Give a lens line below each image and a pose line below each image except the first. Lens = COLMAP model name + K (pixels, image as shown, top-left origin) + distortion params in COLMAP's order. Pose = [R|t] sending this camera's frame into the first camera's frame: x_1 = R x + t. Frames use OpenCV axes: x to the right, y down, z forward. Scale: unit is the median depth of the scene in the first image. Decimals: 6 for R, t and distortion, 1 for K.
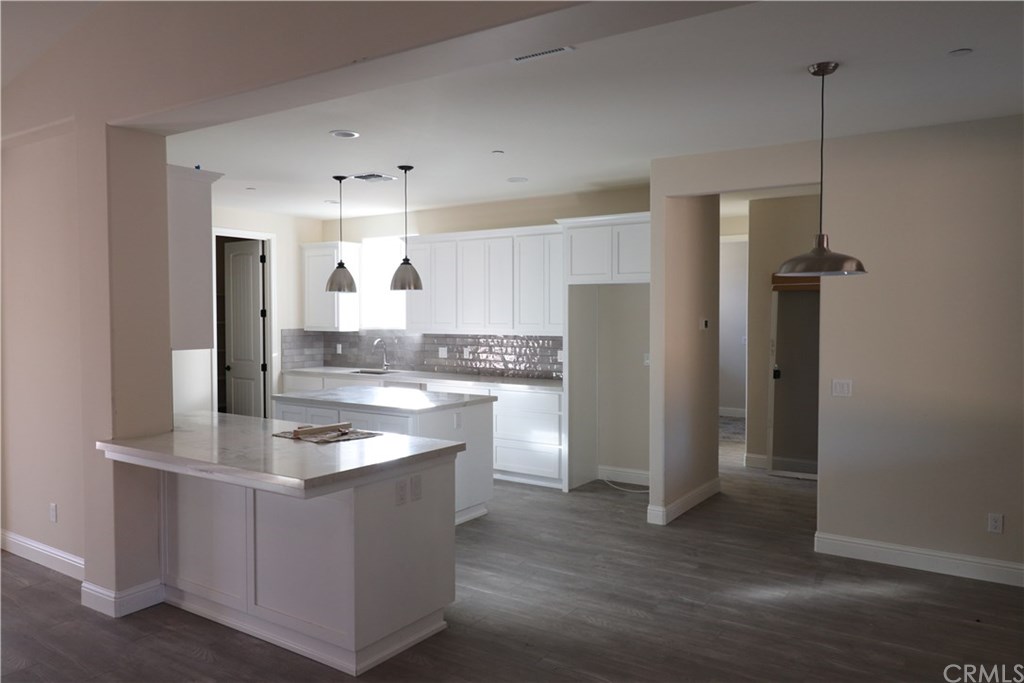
lens RADIAL K [[737.7, 0, 514.8], [0, 737.7, 337.2], [0, 0, 1]] dist [0.005528, -0.000482]
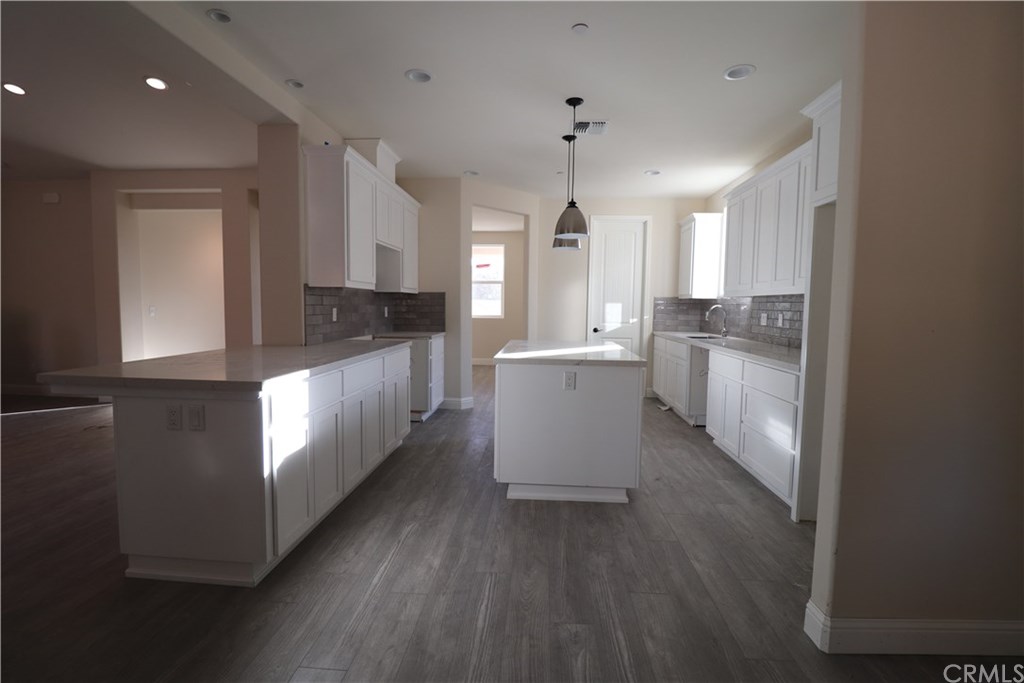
lens RADIAL K [[472.2, 0, 512.0], [0, 472.2, 341.5], [0, 0, 1]] dist [-0.017530, -0.000671]
pose [[0.503233, 0.073972, -0.860979, 0.295691], [-0.042062, 0.997245, 0.061095, 0.031659], [0.863127, 0.005469, 0.504958, 0.560812]]
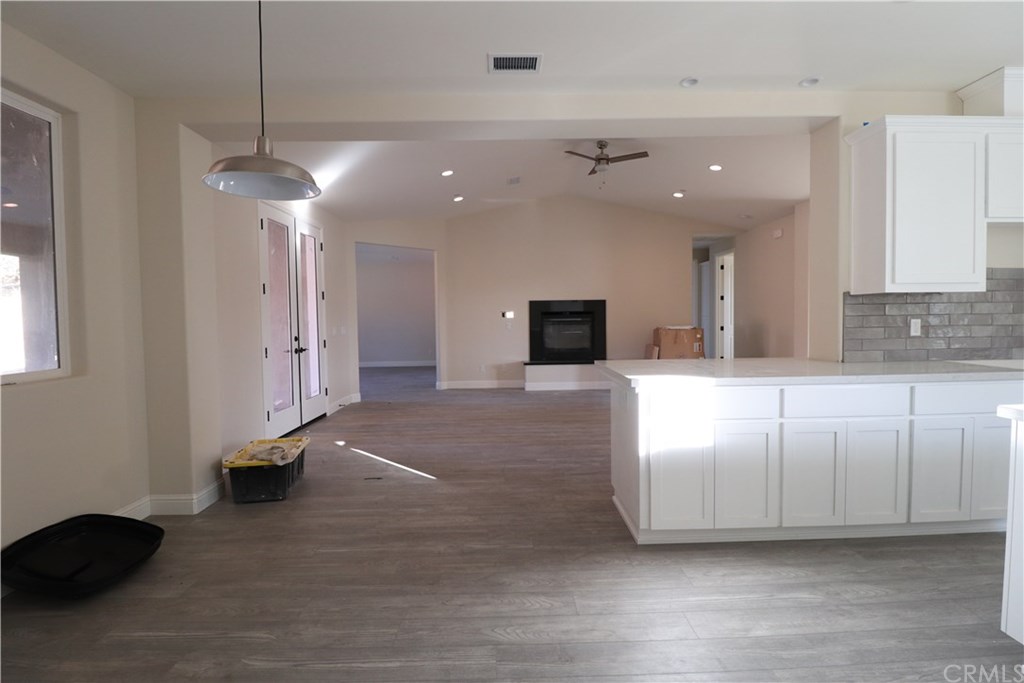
lens RADIAL K [[472.8, 0, 508.3], [0, 472.8, 337.0], [0, 0, 1]] dist [-0.019620, -0.000535]
pose [[-0.825691, 0.037037, -0.562906, 0.255222], [-0.002106, 0.997633, 0.068730, 0.022094], [0.564119, 0.057935, -0.823658, 0.828092]]
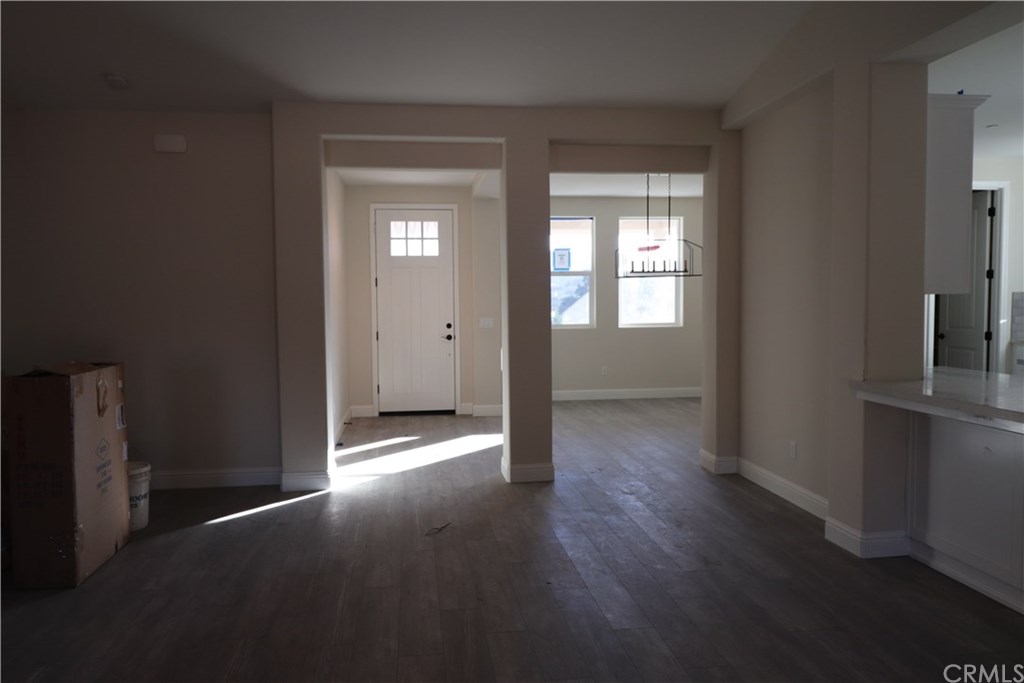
lens RADIAL K [[737.7, 0, 514.8], [0, 737.7, 337.2], [0, 0, 1]] dist [0.005528, -0.000482]
pose [[0.657677, 0.030814, -0.752670, -0.061647], [-0.014857, 0.999499, 0.027938, 0.034851], [0.753154, -0.007192, 0.657805, -0.009534]]
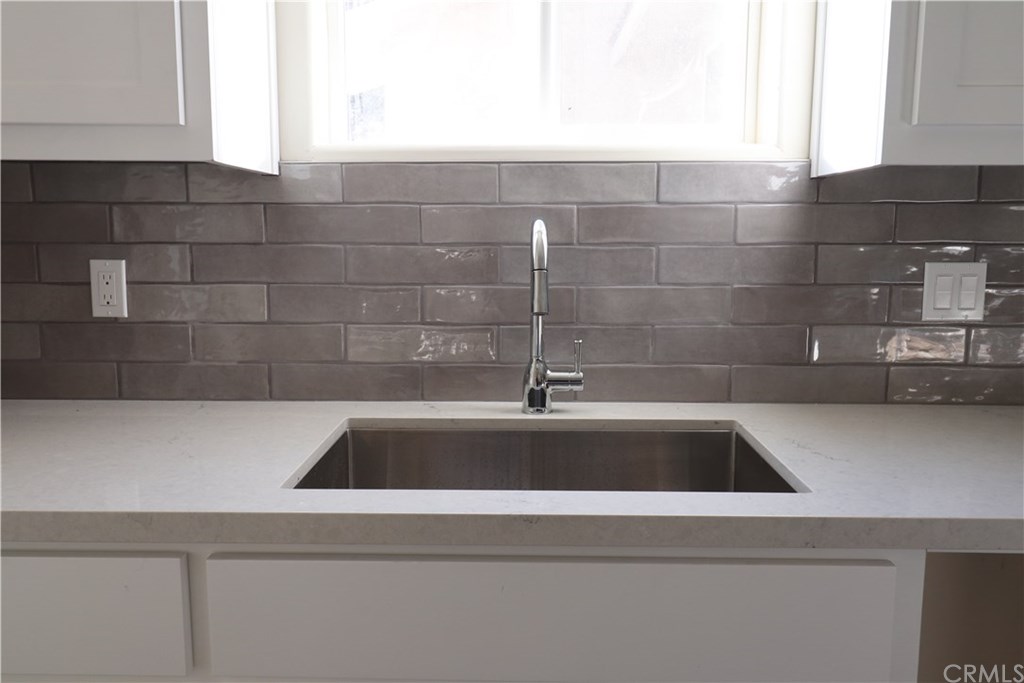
lens RADIAL K [[852.9, 0, 512.0], [0, 852.9, 341.5], [0, 0, 1]] dist [-0.000480, -0.000222]
pose [[0.841295, -0.067118, 0.536393, -0.364879], [0.010837, 0.994157, 0.107401, 0.011639], [-0.540467, -0.084543, 0.837107, 1.102478]]
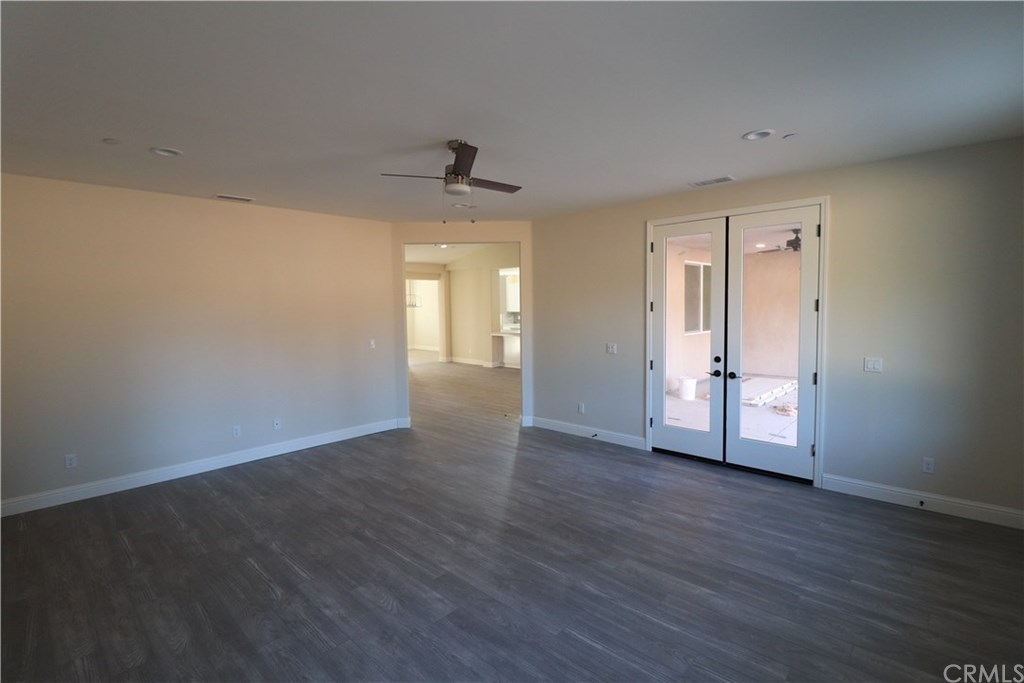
lens RADIAL K [[472.2, 0, 512.0], [0, 472.2, 341.5], [0, 0, 1]] dist [-0.017530, -0.000671]
pose [[0.986907, -0.005472, -0.161199, 0.063239], [0.012945, 0.998888, 0.045345, 0.035112], [0.160772, -0.046838, 0.985880, -1.280160]]
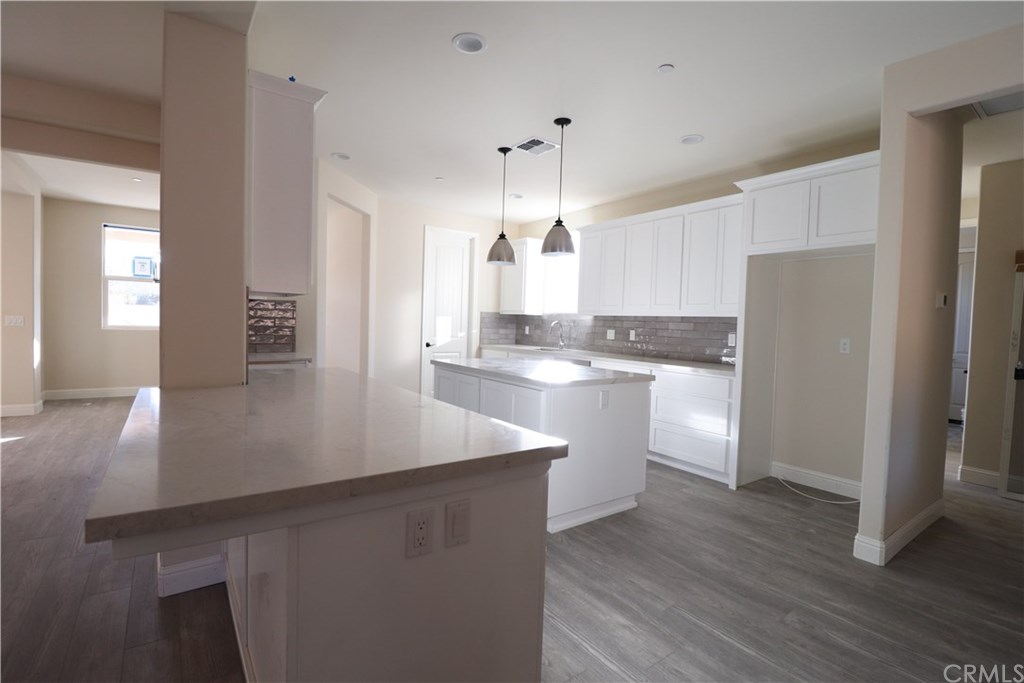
lens RADIAL K [[472.2, 0, 512.0], [0, 472.2, 341.5], [0, 0, 1]] dist [-0.017530, -0.000671]
pose [[0.937299, 0.044175, -0.345715, 0.007491], [-0.042979, 0.999014, 0.011129, 0.036809], [0.345866, 0.004428, 0.938274, 0.374047]]
